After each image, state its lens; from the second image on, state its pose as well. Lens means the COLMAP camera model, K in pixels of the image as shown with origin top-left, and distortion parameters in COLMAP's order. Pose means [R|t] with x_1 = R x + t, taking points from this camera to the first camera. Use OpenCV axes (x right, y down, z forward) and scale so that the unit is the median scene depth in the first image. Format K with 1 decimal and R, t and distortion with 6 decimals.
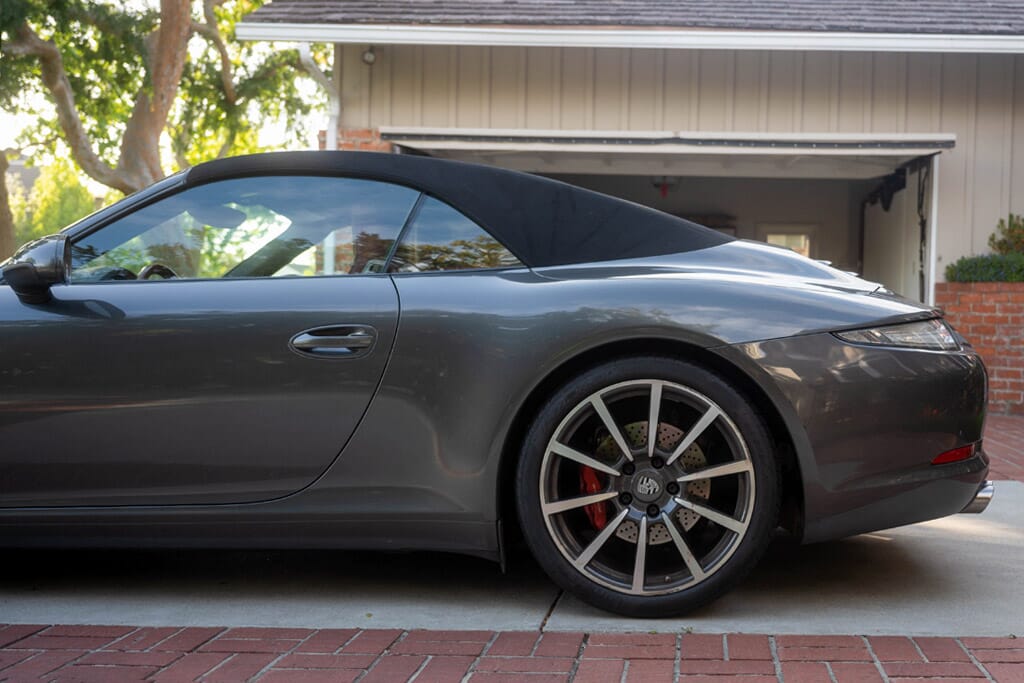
lens RADIAL K [[1117.8, 0, 657.7], [0, 1117.8, 362.8], [0, 0, 1]] dist [-0.013560, 0.019787]
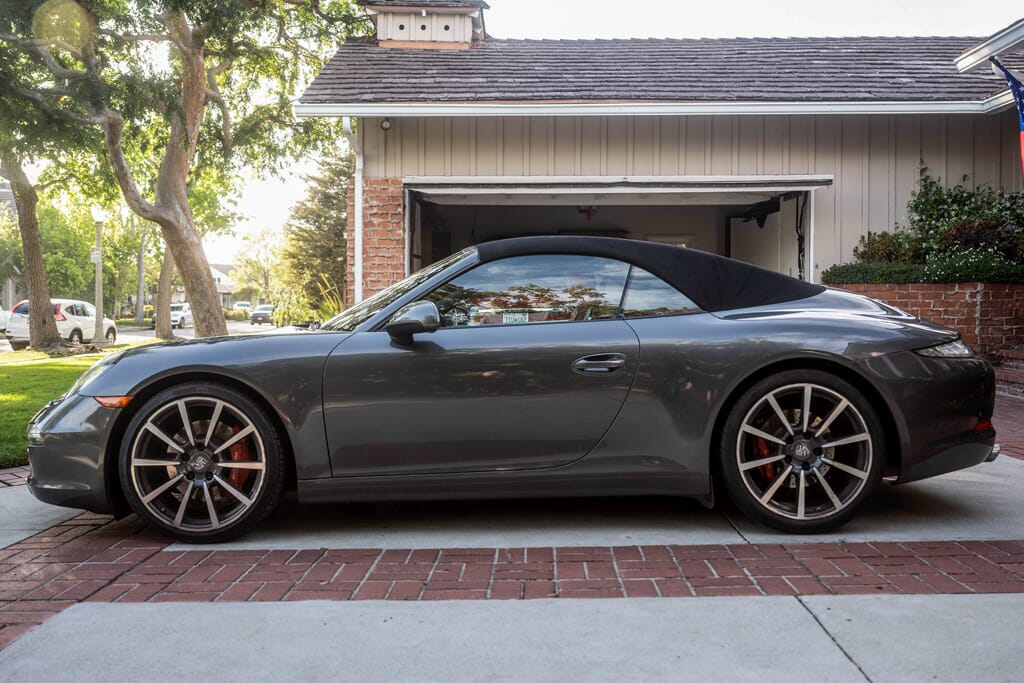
lens RADIAL K [[907.0, 0, 512.0], [0, 907.0, 341.5], [0, 0, 1]] dist [-0.006821, 0.004687]
pose [[0.999599, -0.025004, 0.013297, -0.141124], [0.024928, 0.999672, 0.005878, -0.020204], [-0.013440, -0.005544, 0.999894, -0.090175]]
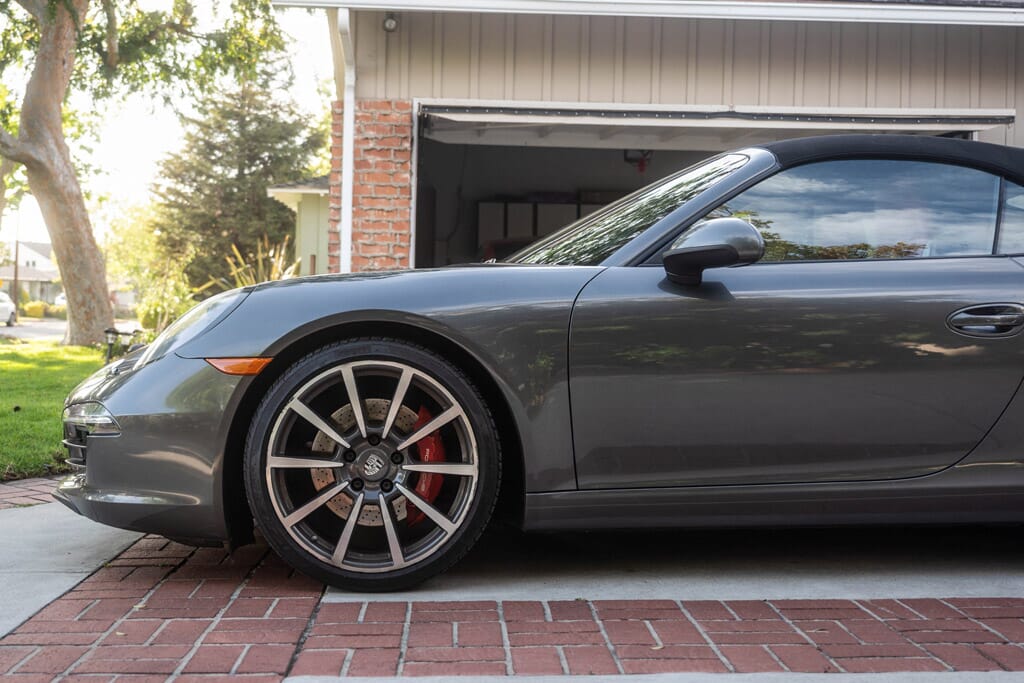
lens RADIAL K [[1219.5, 0, 488.6], [0, 1219.5, 339.6], [0, 0, 1]] dist [-0.004719, 0.000271]
pose [[0.997581, -0.008236, 0.069031, -0.271674], [0.008826, 0.999927, -0.008246, 0.001268], [-0.068958, 0.008836, 0.997580, -0.030130]]
